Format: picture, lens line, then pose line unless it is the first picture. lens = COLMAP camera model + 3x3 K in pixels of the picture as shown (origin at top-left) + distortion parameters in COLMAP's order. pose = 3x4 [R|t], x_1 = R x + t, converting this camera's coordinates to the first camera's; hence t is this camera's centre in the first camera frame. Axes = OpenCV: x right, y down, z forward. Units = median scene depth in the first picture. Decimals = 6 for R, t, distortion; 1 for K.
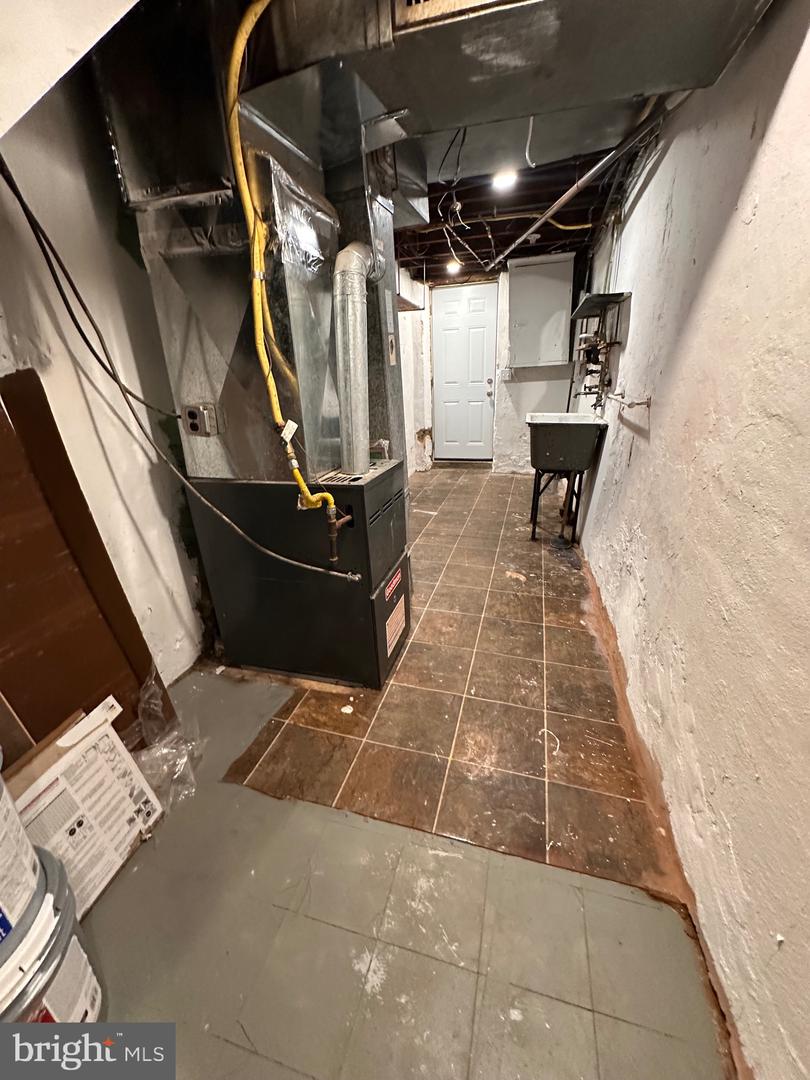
lens RADIAL K [[431.0, 0, 405.1], [0, 431.0, 539.5], [0, 0, 1]] dist [-0.004173, 0.000442]
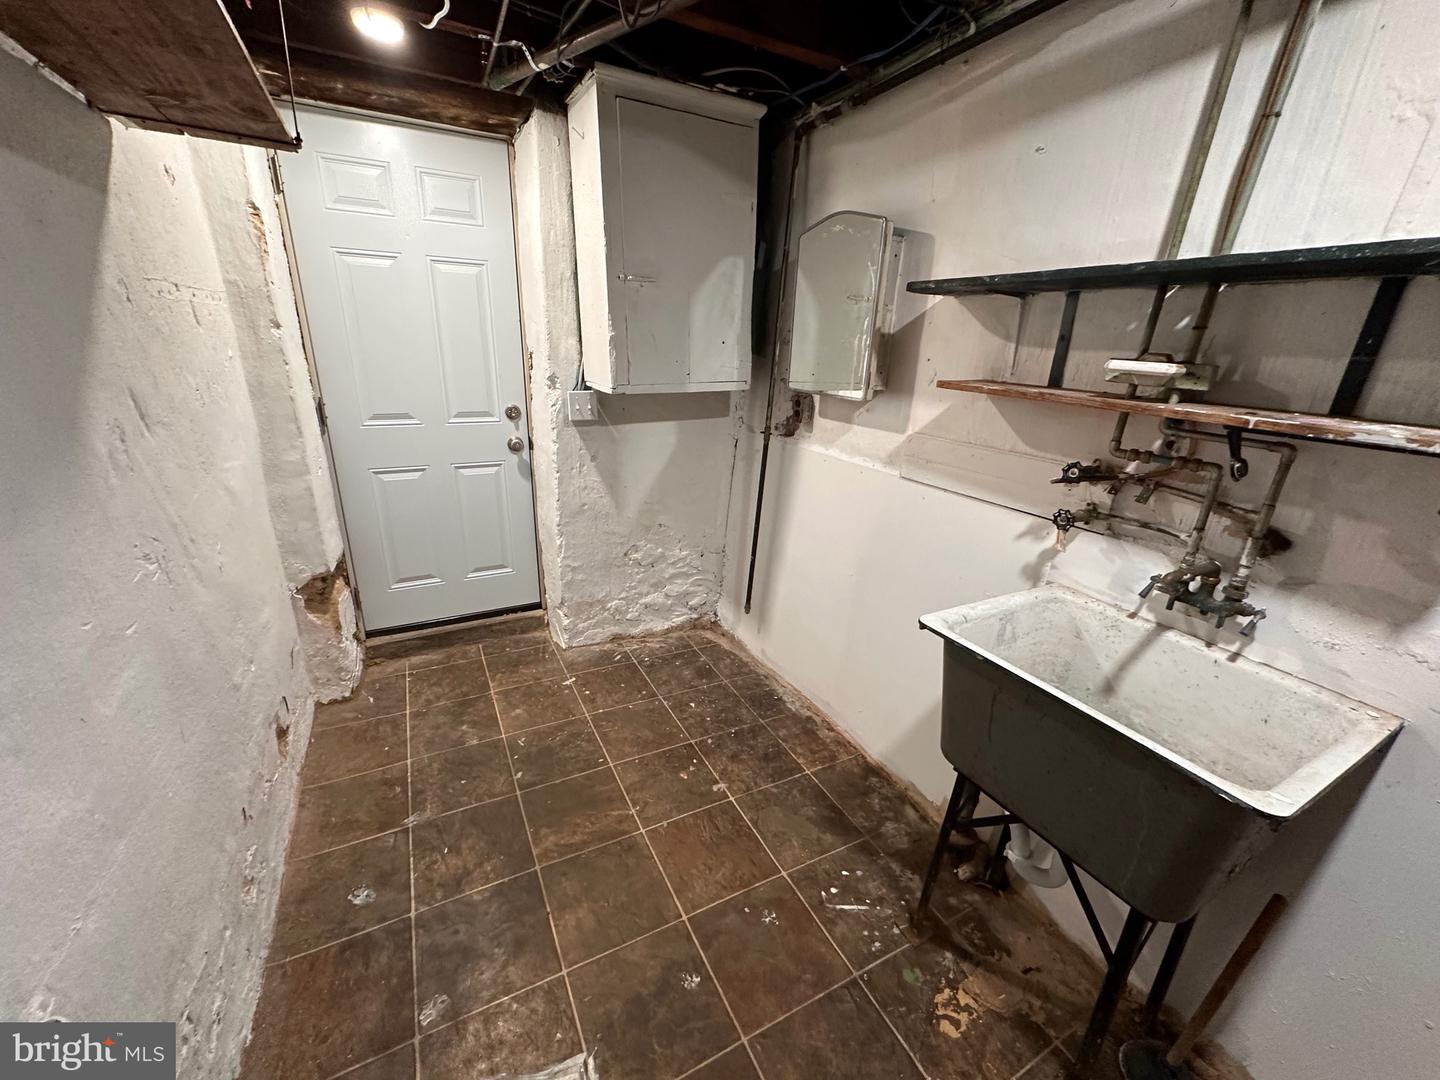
lens RADIAL K [[574.7, 0, 719.4], [0, 574.7, 538.8], [0, 0, 1]] dist [-0.004173, 0.000442]
pose [[0.717548, -0.165730, 0.676505, -0.027846], [0.189649, 0.981070, 0.039187, -0.262356], [-0.670193, 0.100180, 0.735395, 0.561759]]
